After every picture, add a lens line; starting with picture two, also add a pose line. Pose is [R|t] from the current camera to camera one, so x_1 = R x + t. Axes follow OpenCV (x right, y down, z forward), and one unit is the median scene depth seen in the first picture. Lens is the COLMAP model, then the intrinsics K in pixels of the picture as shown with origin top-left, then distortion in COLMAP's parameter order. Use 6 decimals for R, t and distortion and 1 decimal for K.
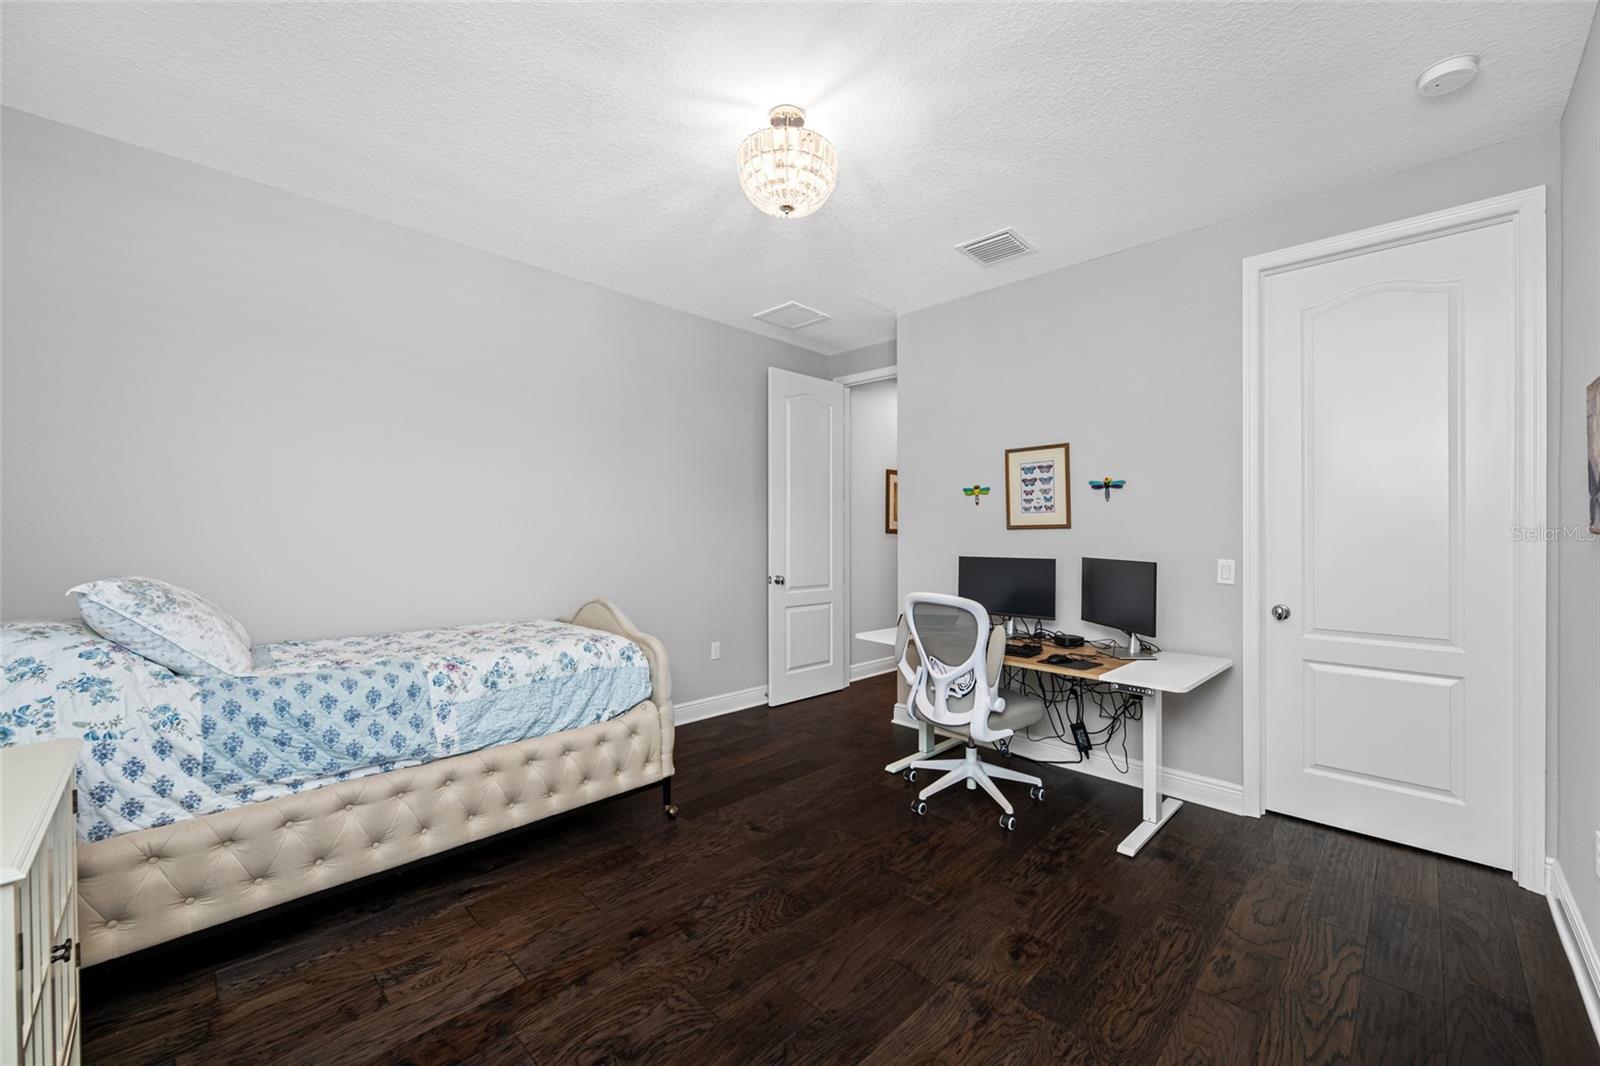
lens RADIAL K [[635.1, 0, 801.9], [0, 635.1, 546.1], [0, 0, 1]] dist [-0.000303, -0.000160]
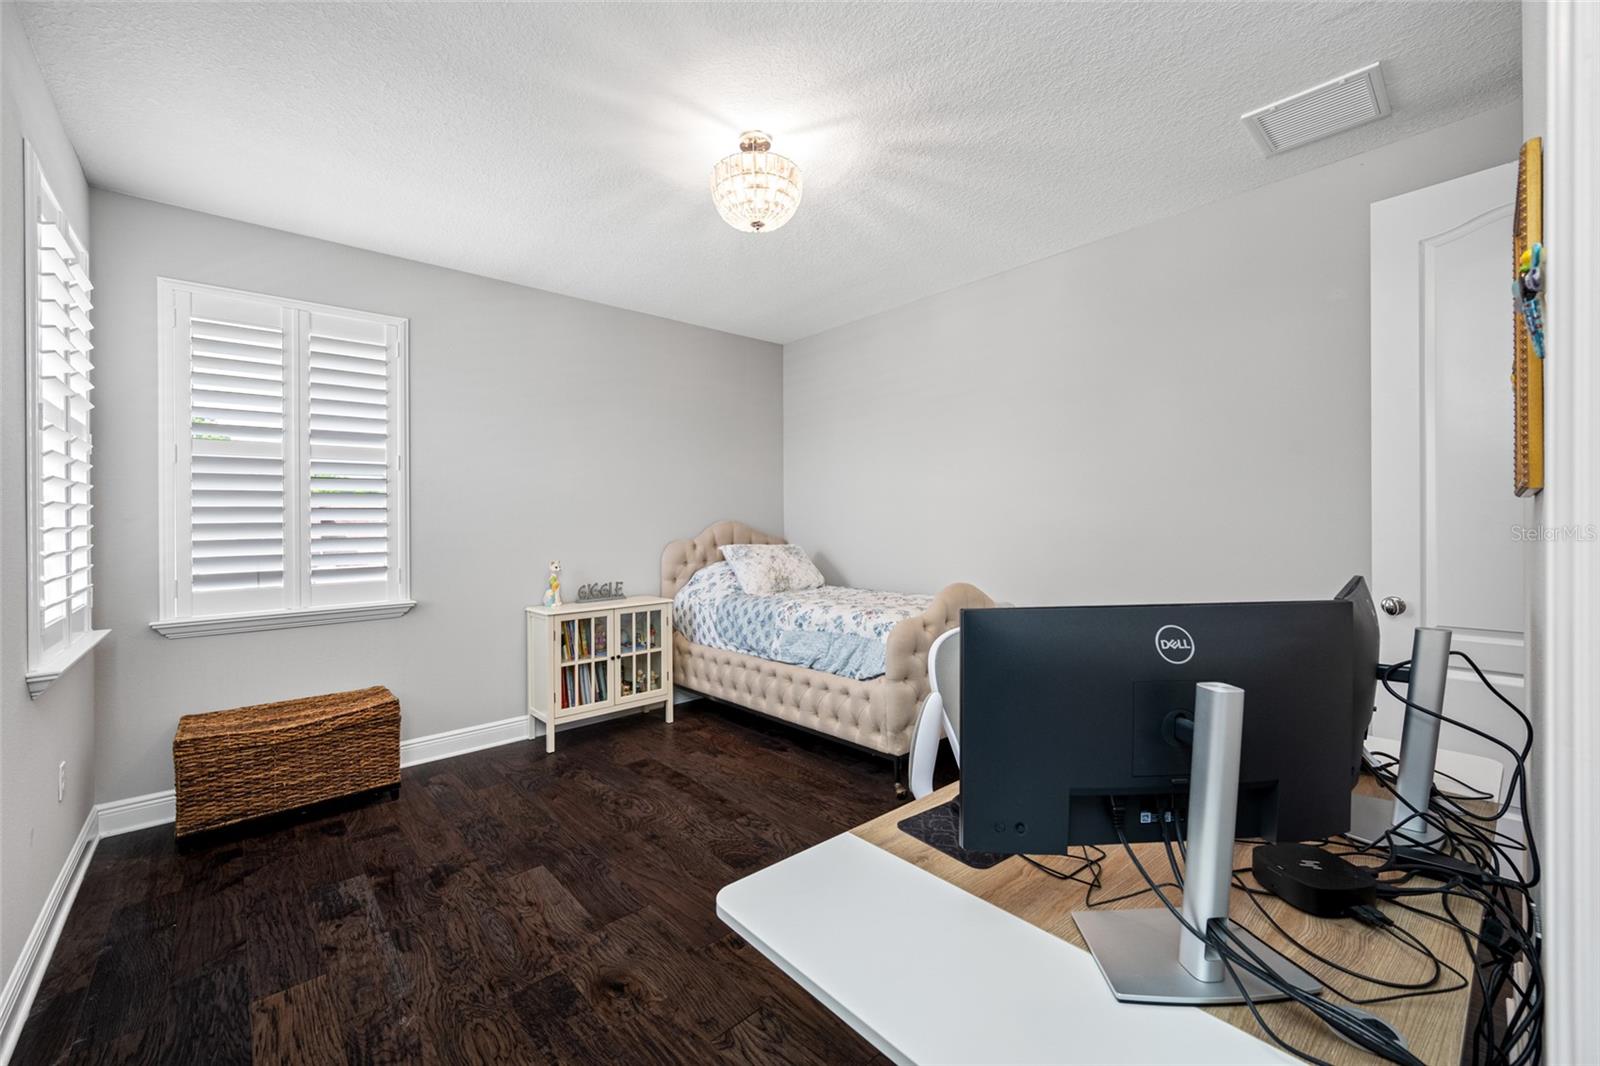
lens RADIAL K [[641.6, 0, 801.0], [0, 641.6, 527.0], [0, 0, 1]] dist [0.001148, 0.000122]
pose [[-0.065346, 0.003583, -0.997856, 1.192408], [-0.007551, 0.999963, 0.004085, -0.023937], [0.997834, 0.007802, -0.065316, 1.270139]]
